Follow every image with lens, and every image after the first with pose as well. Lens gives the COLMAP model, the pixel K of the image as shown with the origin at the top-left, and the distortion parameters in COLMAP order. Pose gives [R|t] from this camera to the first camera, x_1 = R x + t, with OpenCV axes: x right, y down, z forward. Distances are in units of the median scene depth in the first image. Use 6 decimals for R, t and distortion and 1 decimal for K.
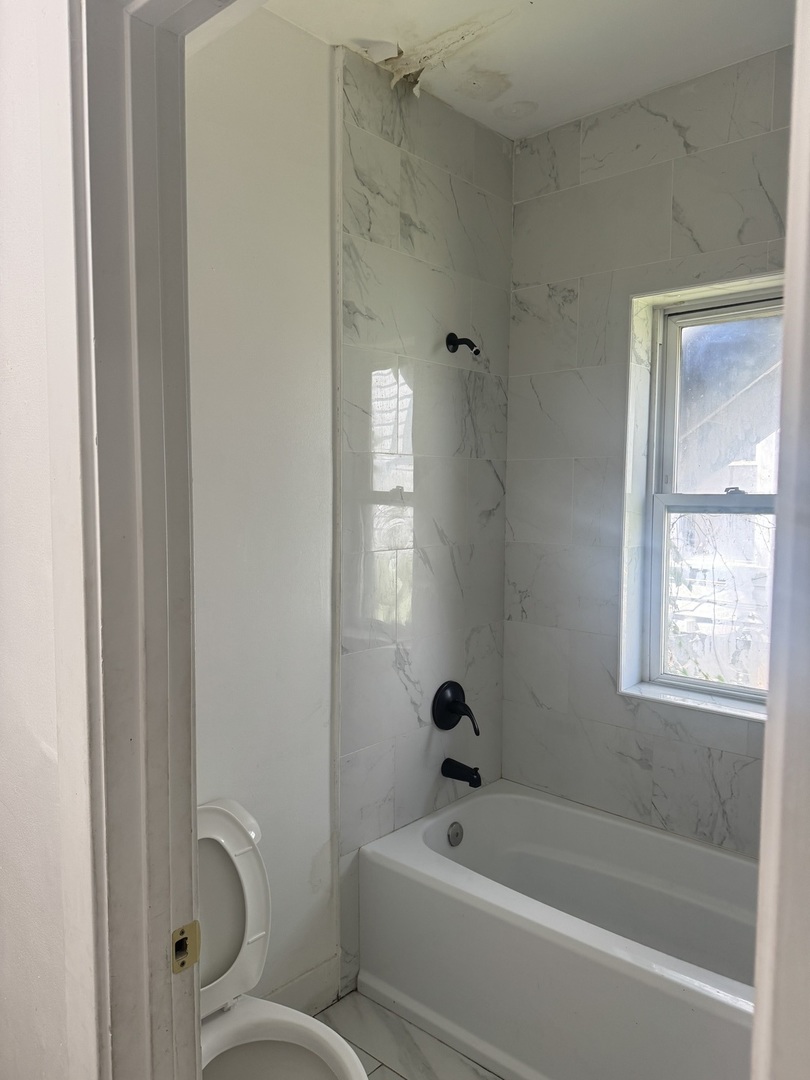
lens RADIAL K [[752.3, 0, 403.3], [0, 752.3, 540.9], [0, 0, 1]] dist [0.022602, -0.021491]
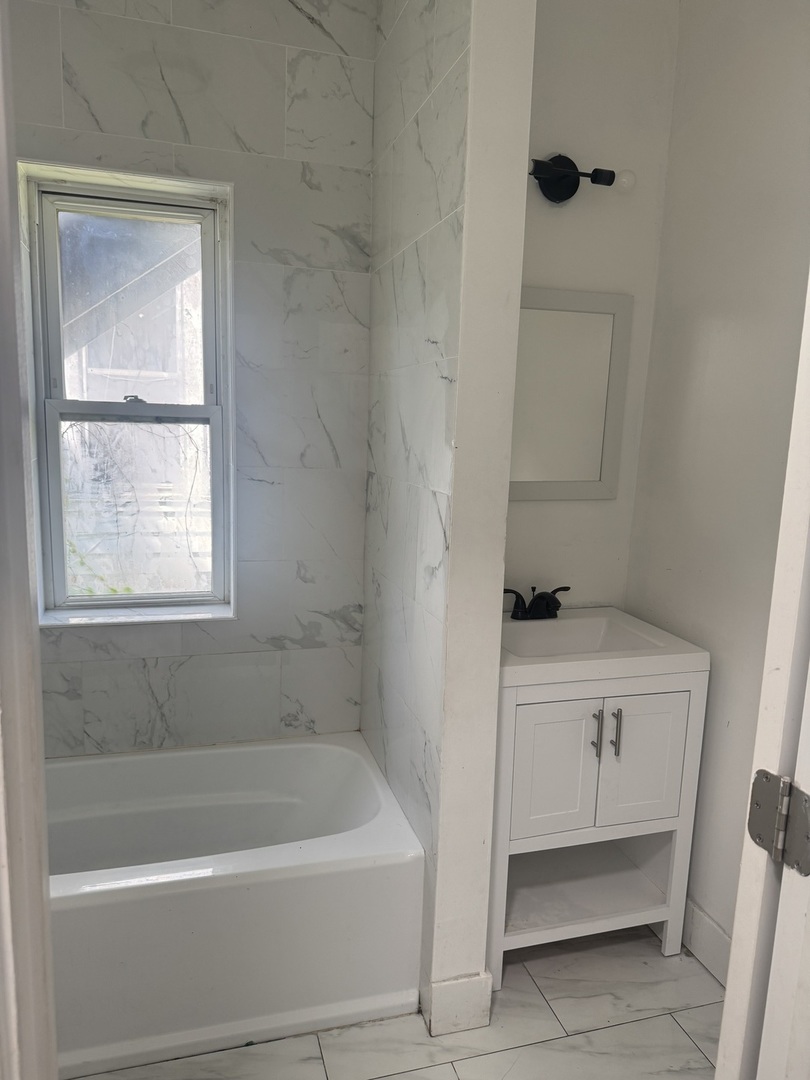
lens RADIAL K [[752.3, 0, 399.6], [0, 752.3, 534.4], [0, 0, 1]] dist [0.022602, -0.021491]
pose [[0.543950, -0.124231, 0.829871, -0.210515], [0.022430, 0.990779, 0.133617, -0.015441], [-0.838818, -0.054067, 0.541720, 0.170068]]
